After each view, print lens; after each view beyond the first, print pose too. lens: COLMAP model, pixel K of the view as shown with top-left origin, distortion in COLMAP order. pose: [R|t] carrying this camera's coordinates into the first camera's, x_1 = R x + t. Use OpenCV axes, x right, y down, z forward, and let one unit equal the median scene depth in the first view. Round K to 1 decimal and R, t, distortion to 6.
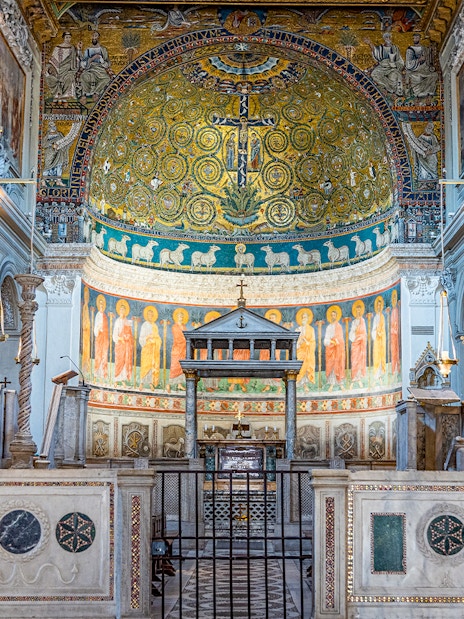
lens RADIAL K [[933.6, 0, 232.0], [0, 933.6, 309.5], [0, 0, 1]] dist [0.039335, 0.028378]
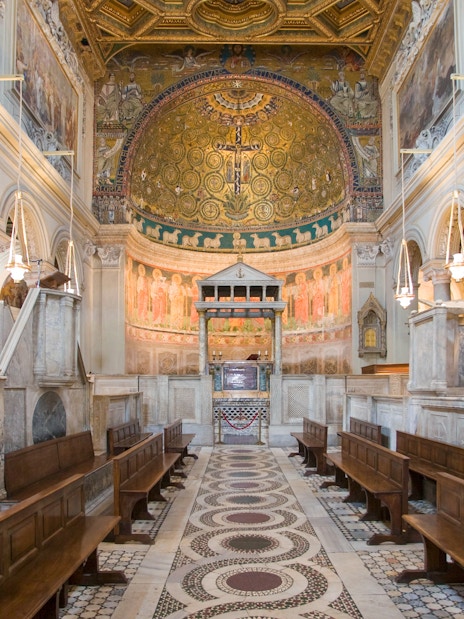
lens RADIAL K [[933.6, 0, 232.0], [0, 933.6, 309.5], [0, 0, 1]] dist [0.039335, 0.028378]
pose [[0.999935, -0.009279, -0.006653, 0.009423], [0.009837, 0.995942, 0.089463, -0.074840], [0.005796, -0.089523, 0.995968, -0.452028]]
